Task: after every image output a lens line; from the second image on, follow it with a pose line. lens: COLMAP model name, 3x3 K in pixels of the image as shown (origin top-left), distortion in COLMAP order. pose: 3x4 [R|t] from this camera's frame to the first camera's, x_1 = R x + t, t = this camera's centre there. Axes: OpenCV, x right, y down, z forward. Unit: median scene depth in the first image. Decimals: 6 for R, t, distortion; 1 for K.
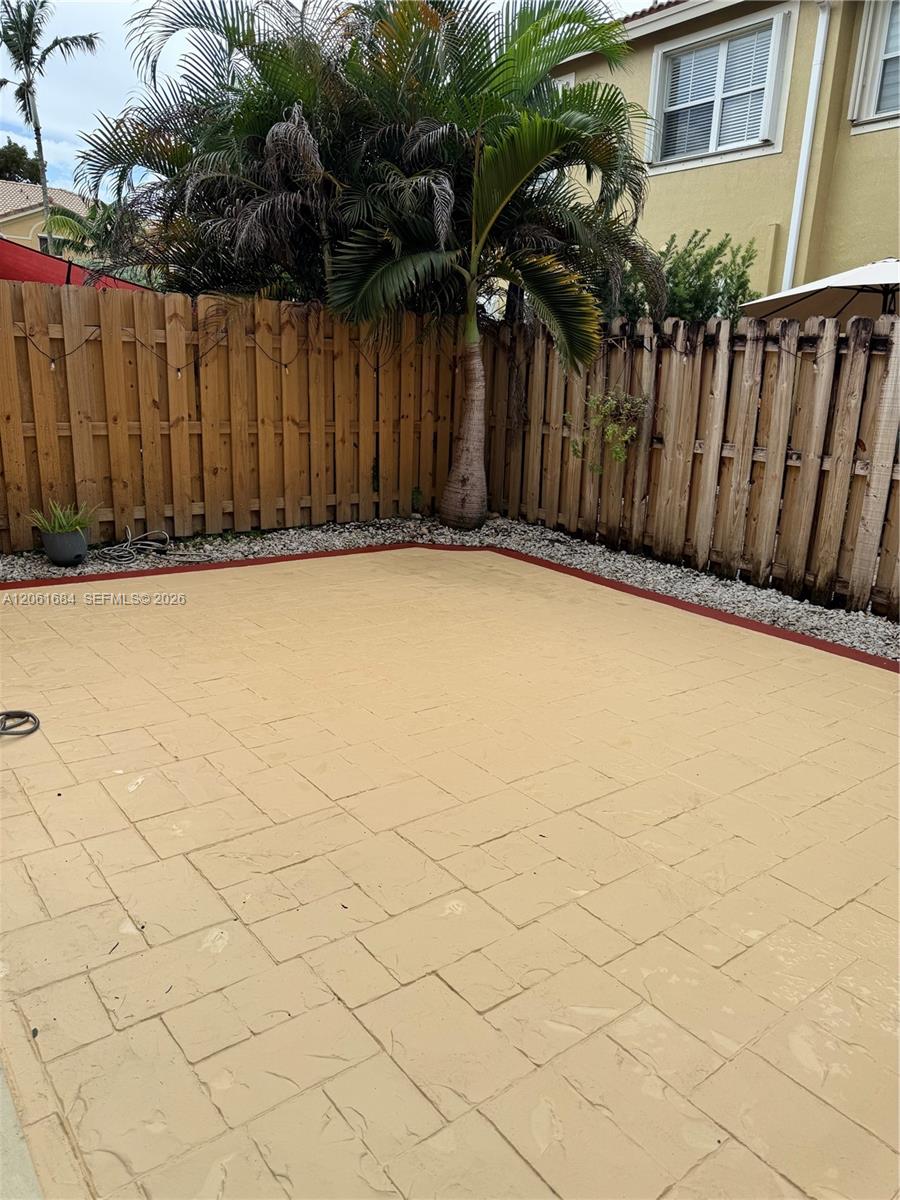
lens RADIAL K [[861.5, 0, 450.0], [0, 861.5, 600.0], [0, 0, 1]] dist [0.088349, -0.223134]
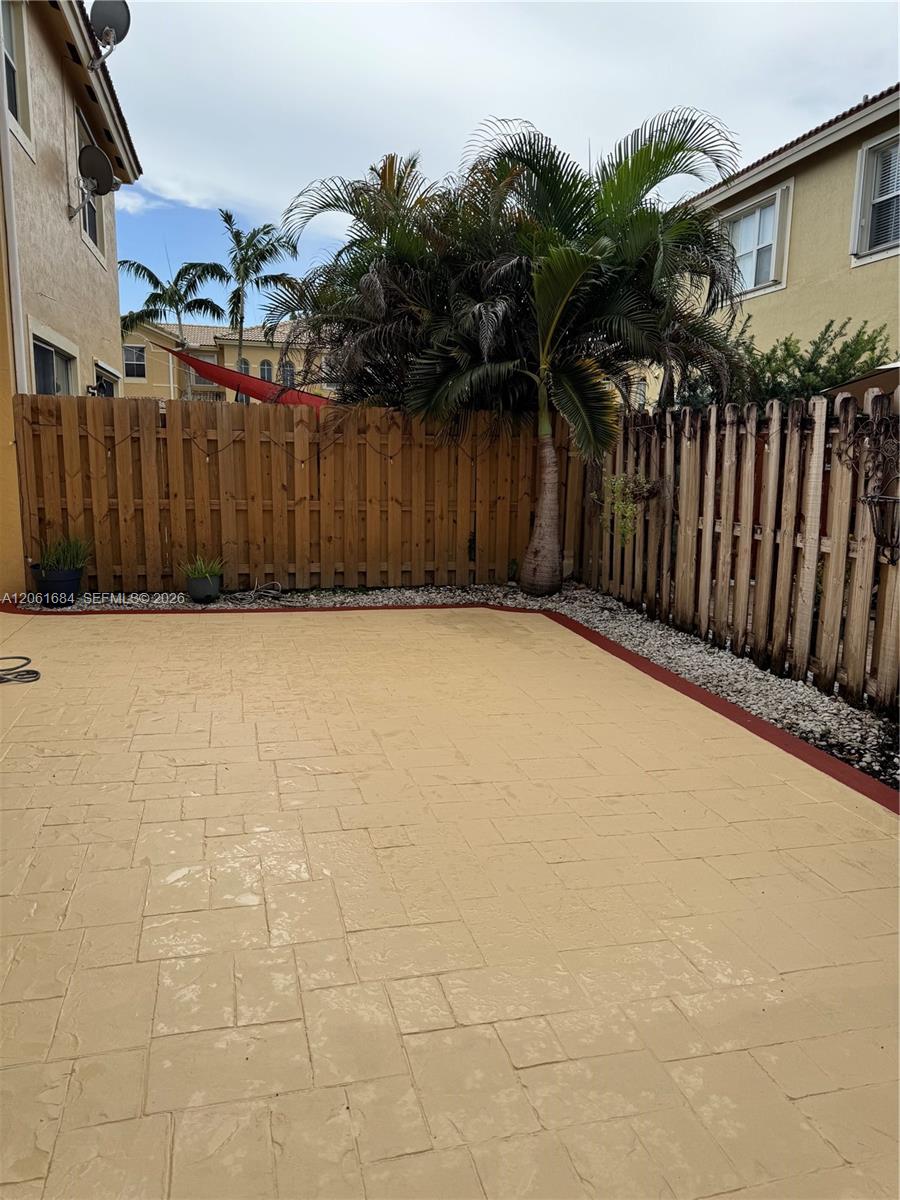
lens RADIAL K [[861.5, 0, 450.0], [0, 861.5, 600.0], [0, 0, 1]] dist [0.088349, -0.223134]
pose [[0.914921, 0.046272, -0.400972, 0.420482], [-0.088620, 0.992196, -0.087710, 0.037588], [0.393785, 0.115782, 0.911882, -0.082404]]
